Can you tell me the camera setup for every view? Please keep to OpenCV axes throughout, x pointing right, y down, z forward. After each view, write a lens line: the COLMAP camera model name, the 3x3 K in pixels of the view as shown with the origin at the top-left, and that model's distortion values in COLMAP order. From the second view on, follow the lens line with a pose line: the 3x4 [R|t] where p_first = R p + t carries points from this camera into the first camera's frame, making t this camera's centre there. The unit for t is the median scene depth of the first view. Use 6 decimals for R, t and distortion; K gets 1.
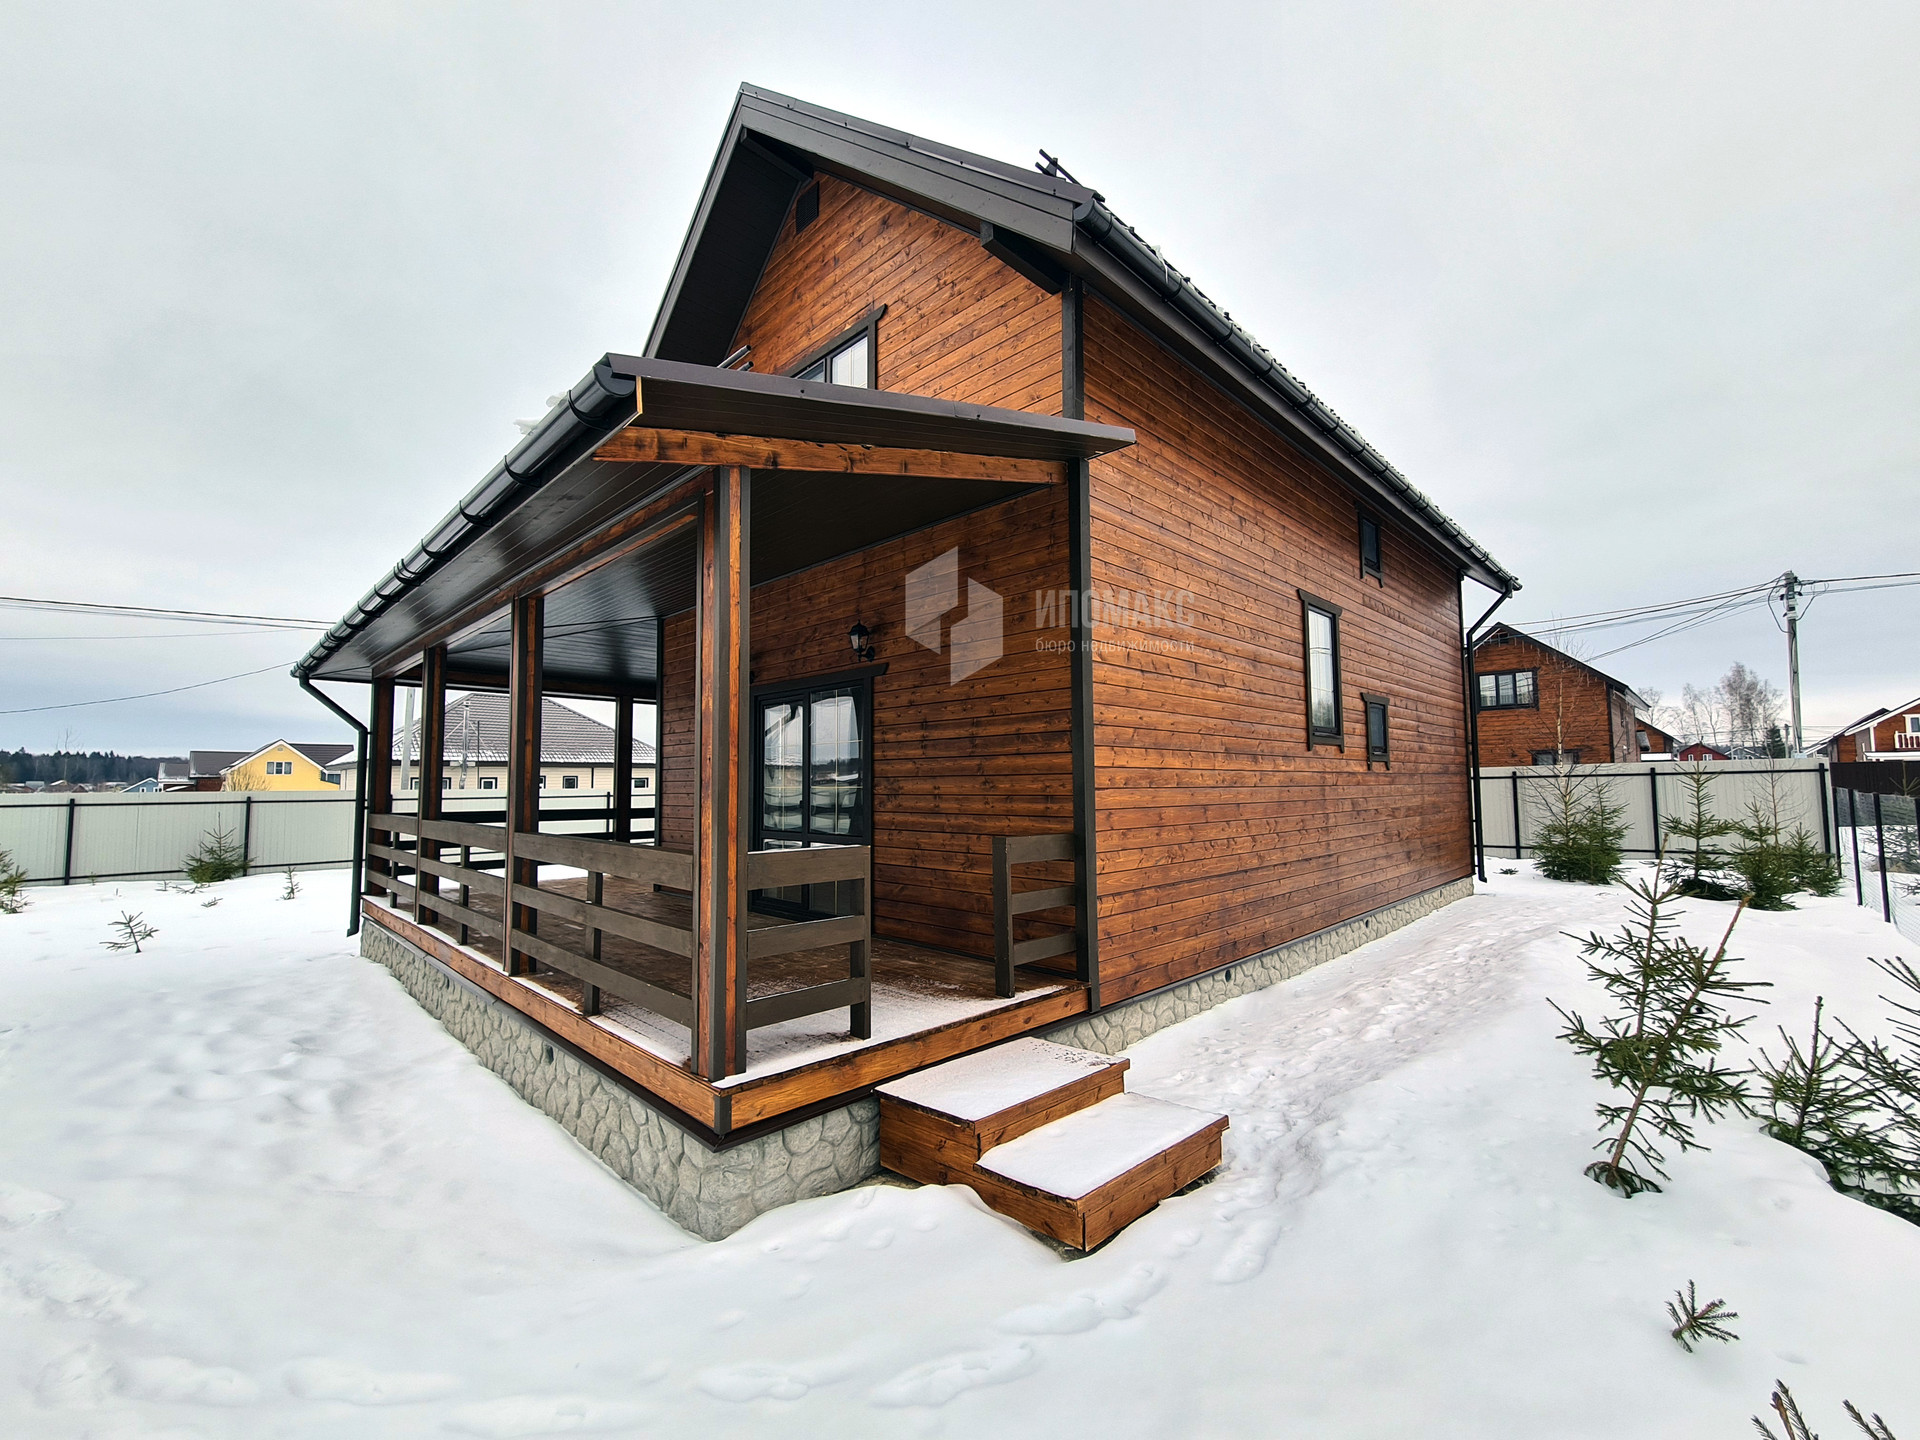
lens RADIAL K [[778.7, 0, 957.1], [0, 778.7, 728.3], [0, 0, 1]] dist [-0.002145, -0.000054]
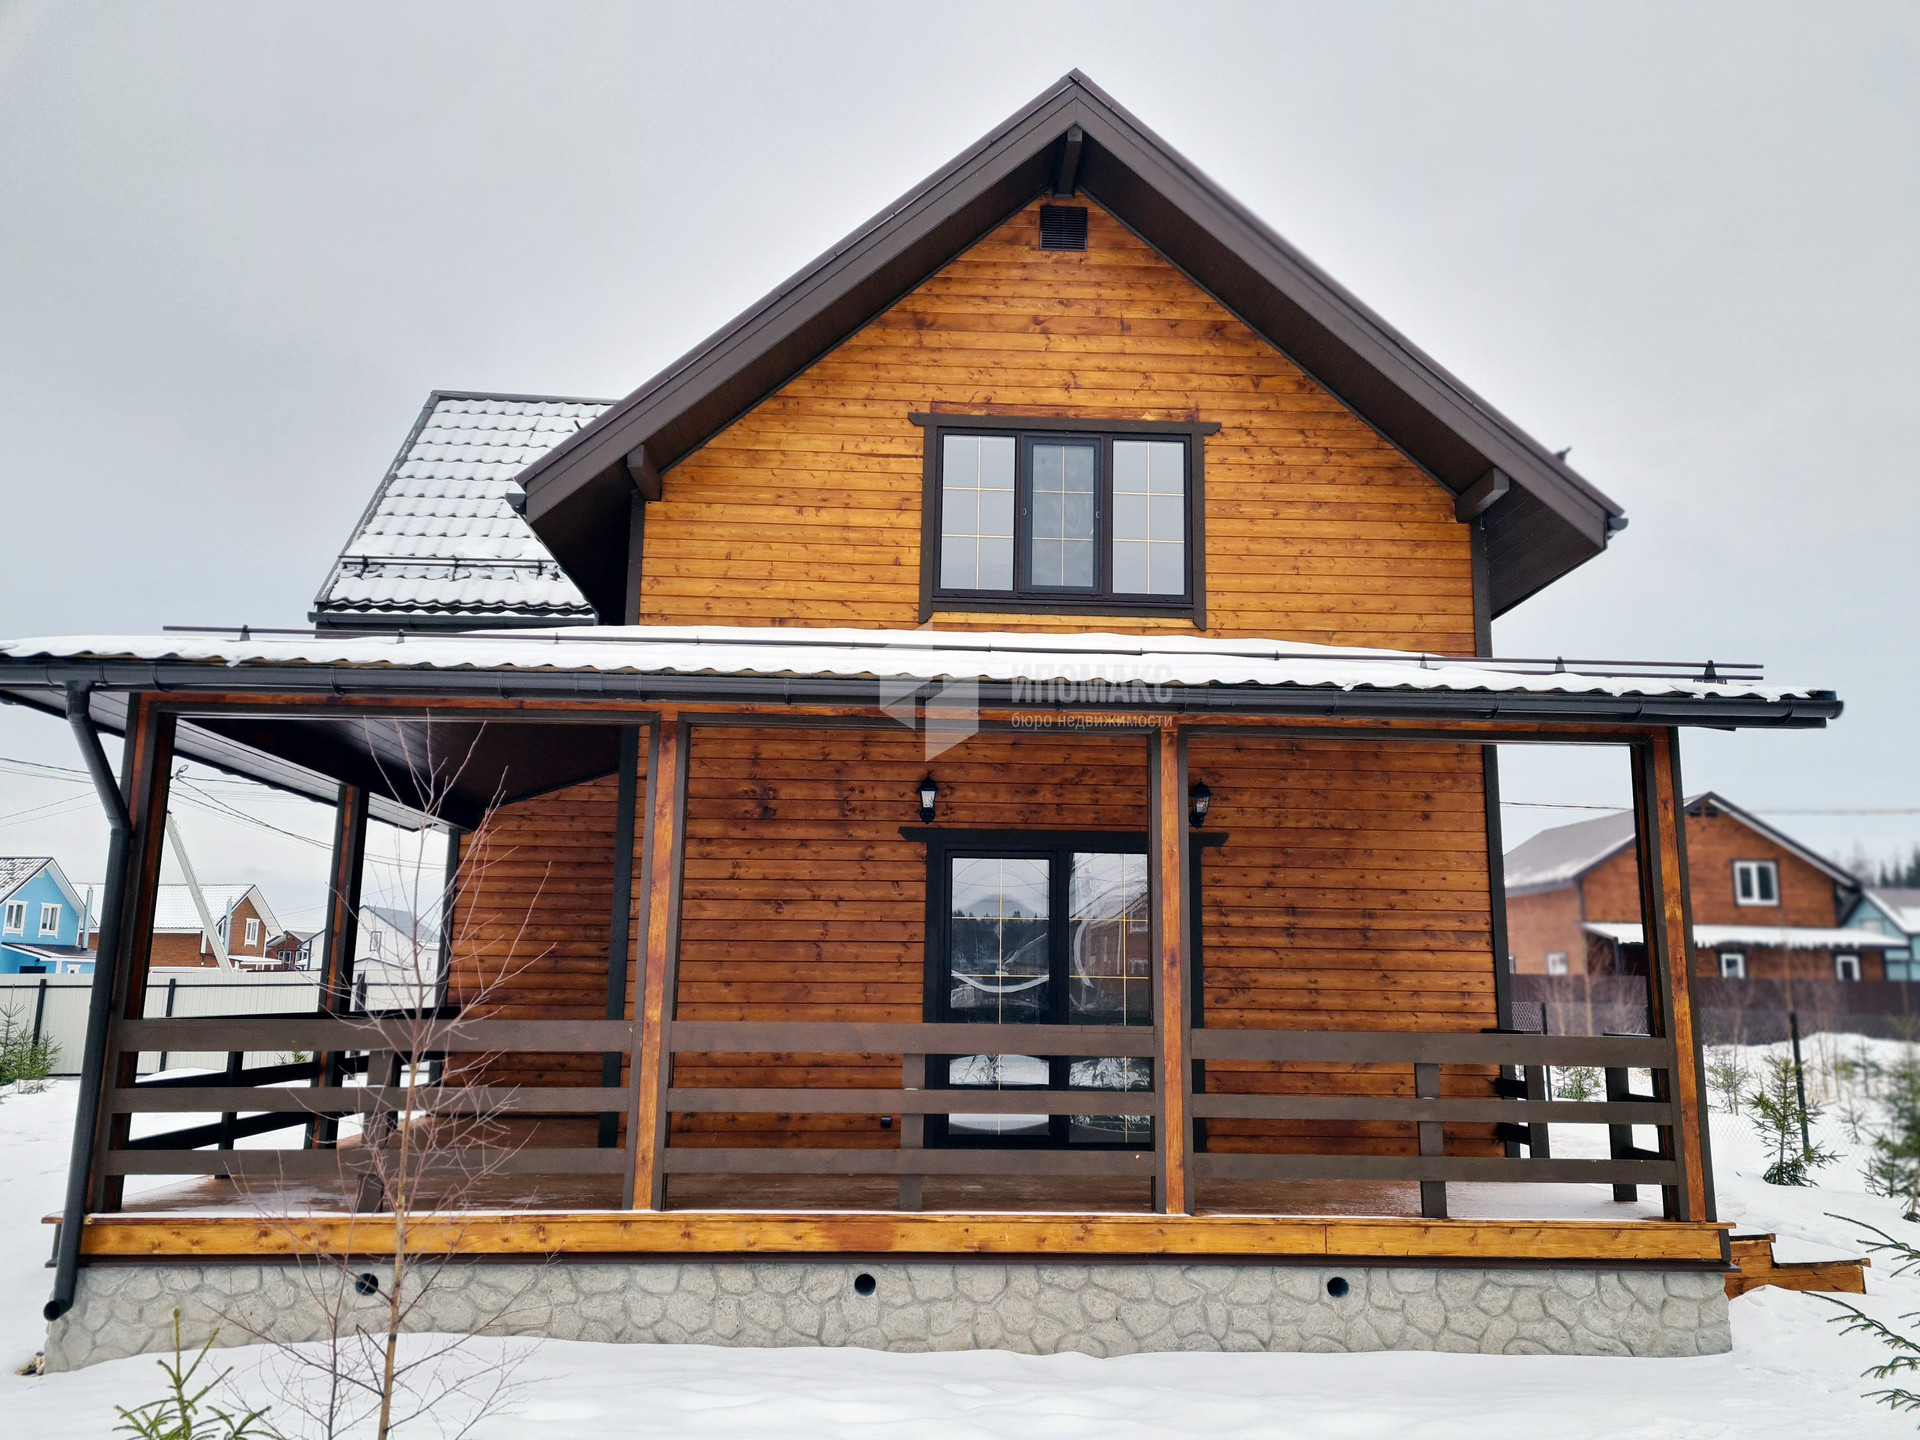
lens RADIAL K [[1435.9, 0, 963.1], [0, 1435.9, 719.7], [0, 0, 1]] dist [0.047112, 0.000704]
pose [[0.674907, 0.149778, 0.722542, -1.604284], [-0.069109, 0.987709, -0.140192, 0.039027], [-0.734660, 0.044683, 0.676963, 0.144201]]
